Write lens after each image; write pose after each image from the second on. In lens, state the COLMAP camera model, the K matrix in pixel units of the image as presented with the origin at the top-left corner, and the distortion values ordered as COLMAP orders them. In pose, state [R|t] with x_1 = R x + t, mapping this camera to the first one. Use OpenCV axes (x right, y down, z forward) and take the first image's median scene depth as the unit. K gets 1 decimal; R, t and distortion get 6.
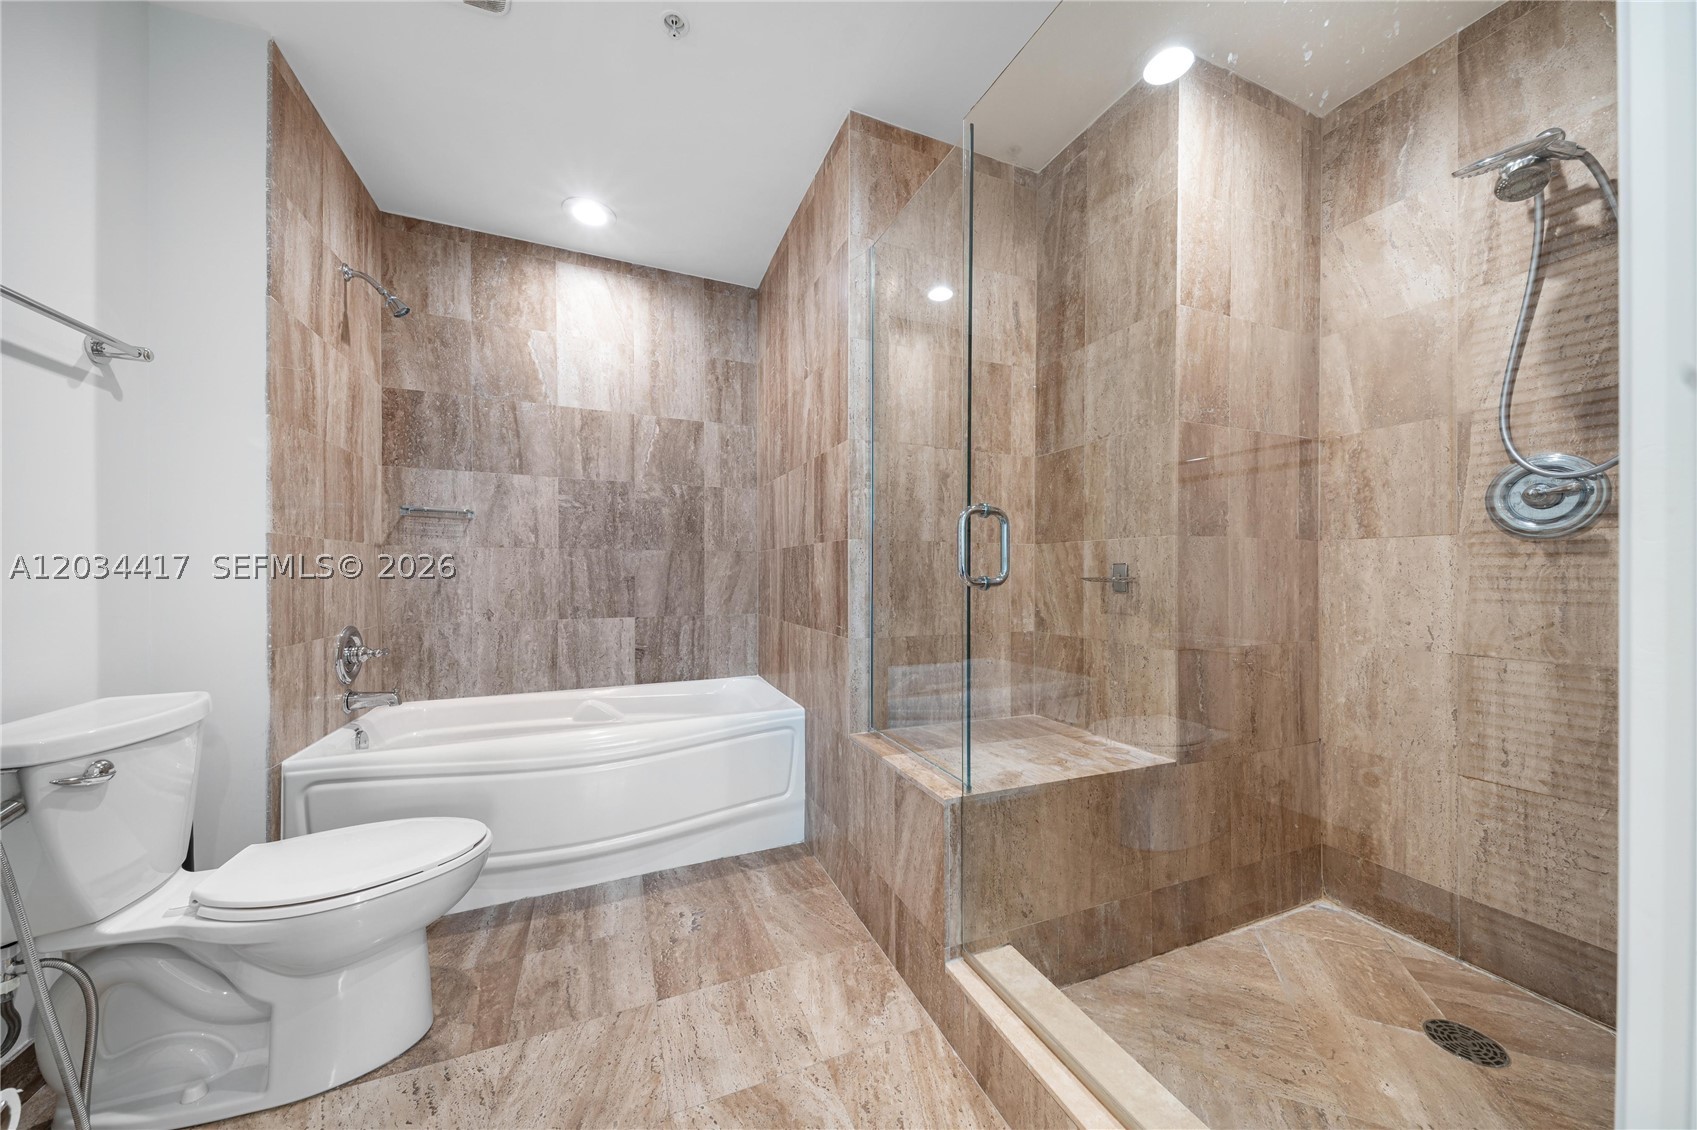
lens RADIAL K [[572.5, 0, 851.6], [0, 572.5, 571.6], [0, 0, 1]] dist [0.038514, -0.014134]
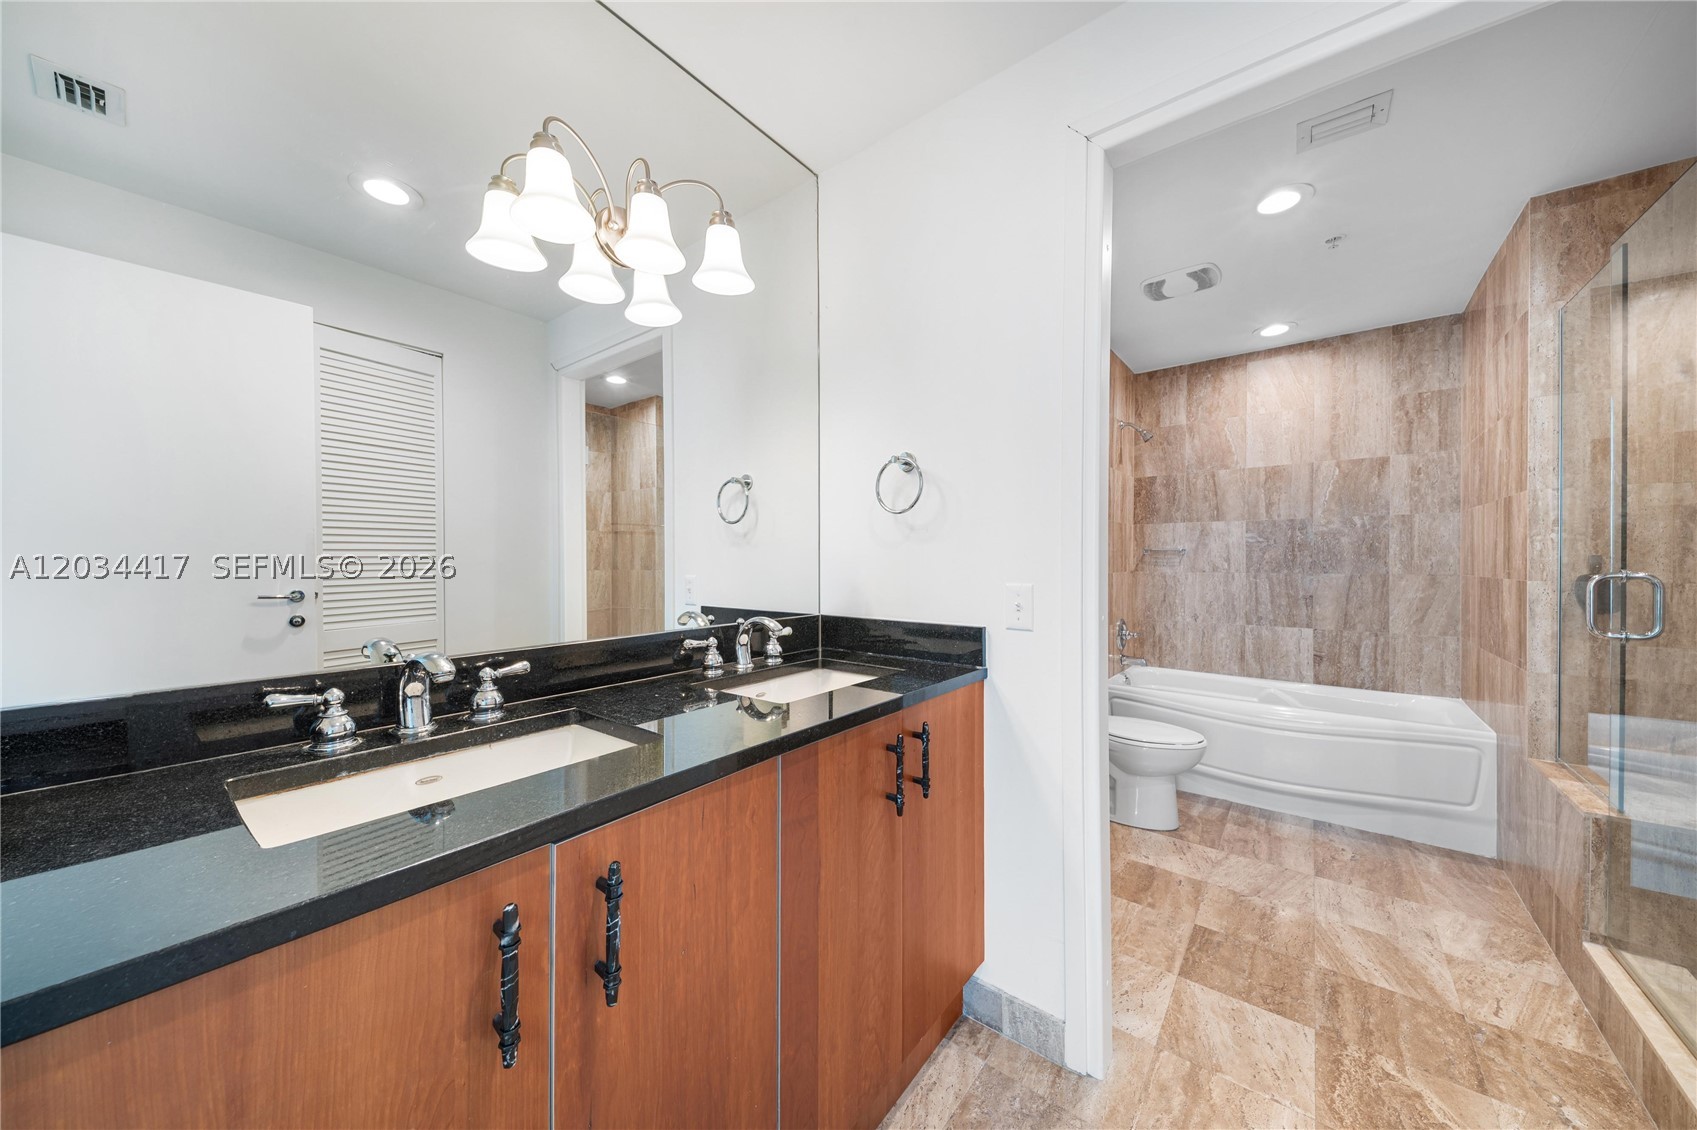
lens RADIAL K [[584.7, 0, 856.7], [0, 584.7, 566.2], [0, 0, 1]] dist [0.036514, -0.011904]
pose [[0.492166, 0.004712, -0.870488, 0.264868], [0.002775, 0.999972, 0.006982, -0.069991], [0.870497, -0.005852, 0.492139, -0.500425]]
